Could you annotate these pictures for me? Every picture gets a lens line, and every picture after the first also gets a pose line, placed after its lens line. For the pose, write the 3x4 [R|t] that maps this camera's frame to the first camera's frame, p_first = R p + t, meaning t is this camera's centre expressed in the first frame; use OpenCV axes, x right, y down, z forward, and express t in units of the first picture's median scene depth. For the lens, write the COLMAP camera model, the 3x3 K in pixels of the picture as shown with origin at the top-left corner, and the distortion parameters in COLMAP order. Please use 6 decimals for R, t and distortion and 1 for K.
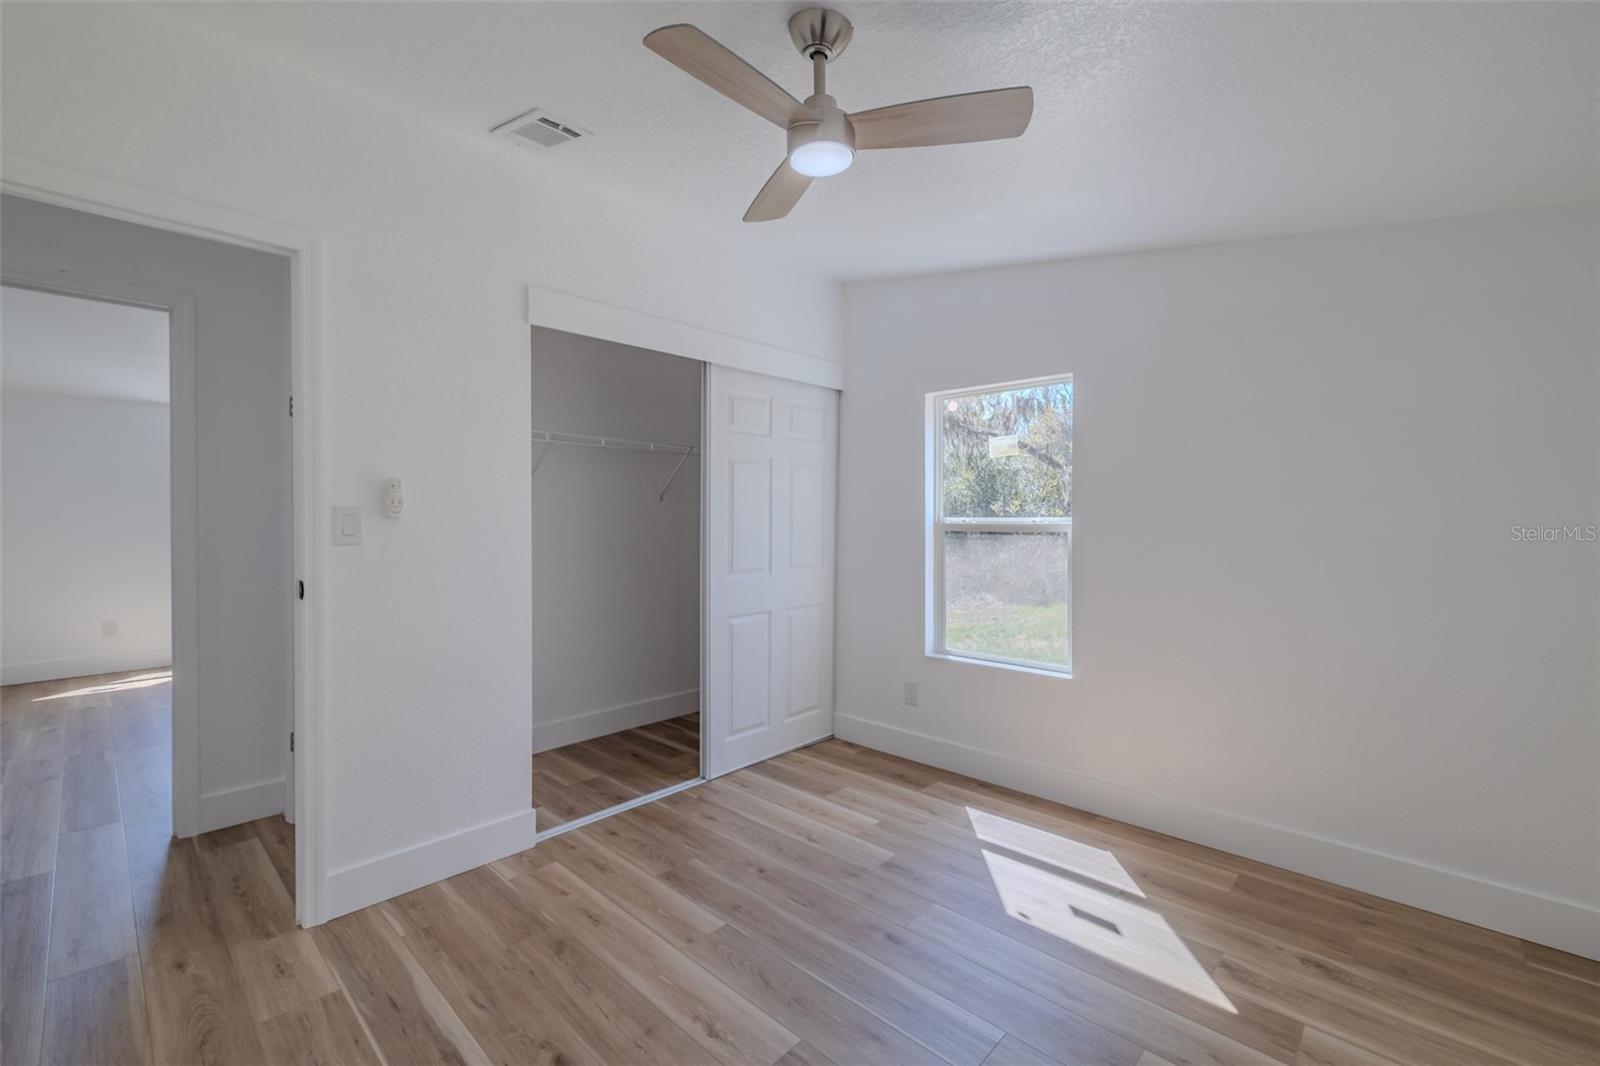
lens RADIAL K [[676.9, 0, 814.3], [0, 676.9, 523.2], [0, 0, 1]] dist [0.002367, -0.001045]
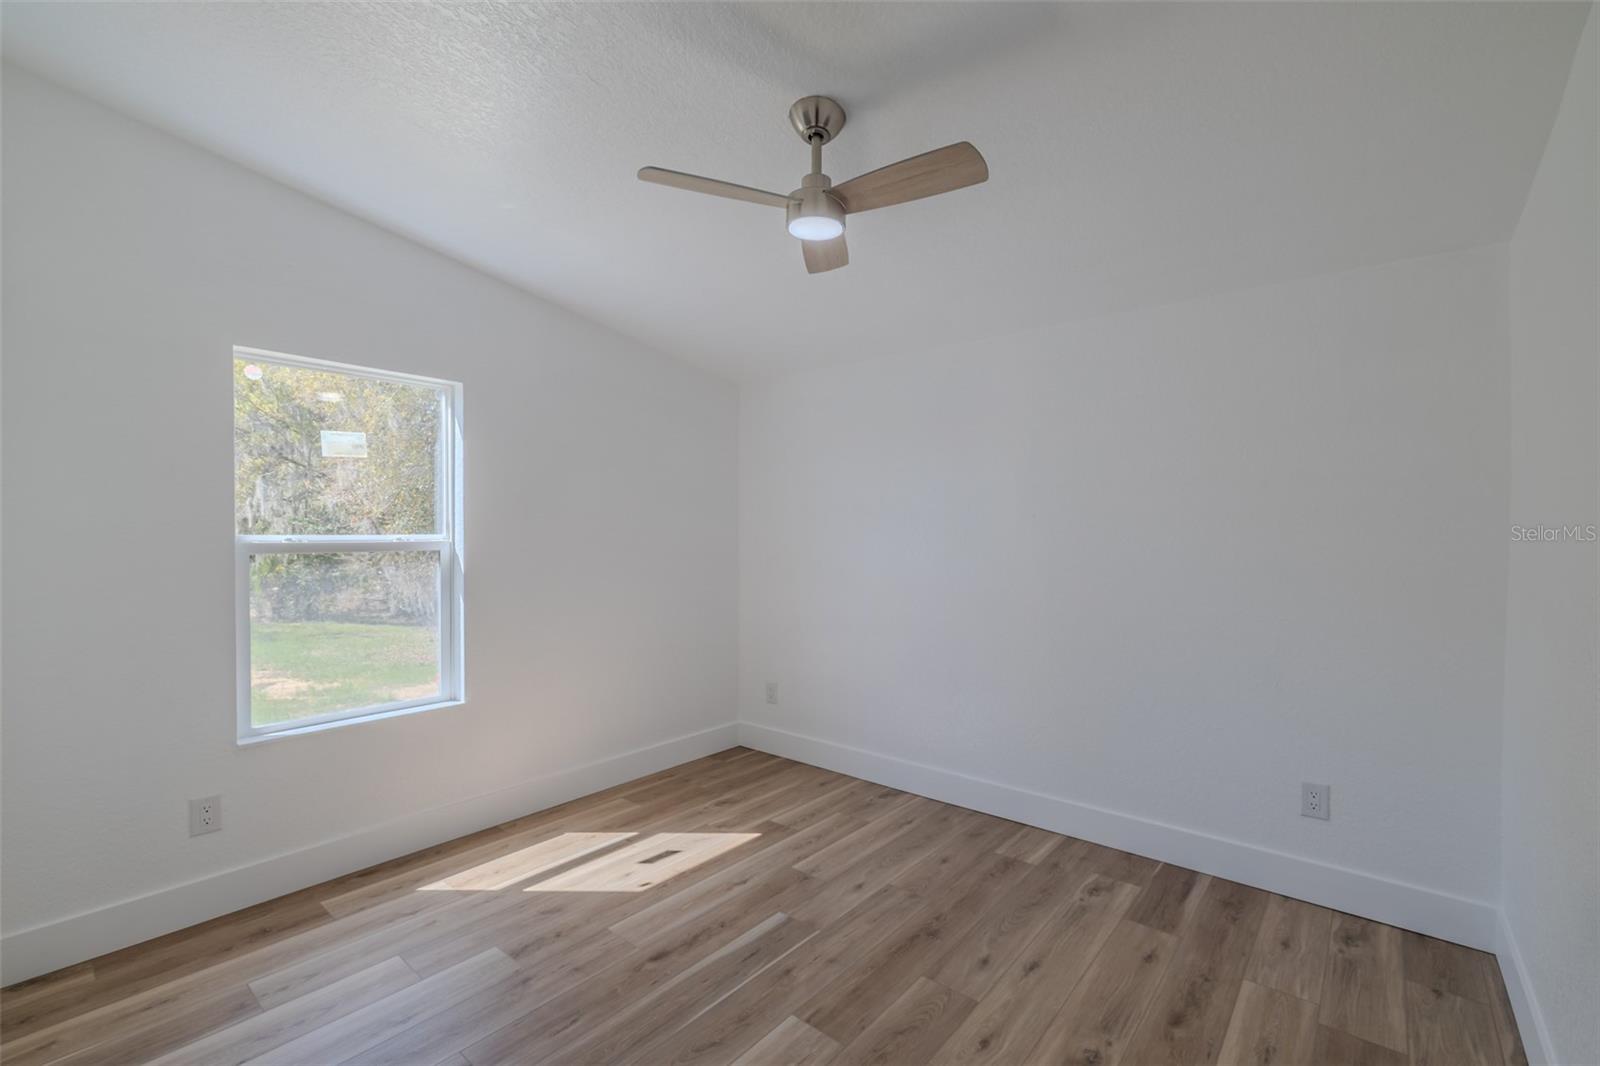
lens RADIAL K [[676.9, 0, 814.1], [0, 676.9, 536.4], [0, 0, 1]] dist [0.002367, -0.001045]
pose [[-0.047747, -0.006203, 0.998840, -0.738269], [0.005135, 0.999966, 0.006456, -0.011855], [-0.998846, 0.005438, -0.047714, 0.673358]]
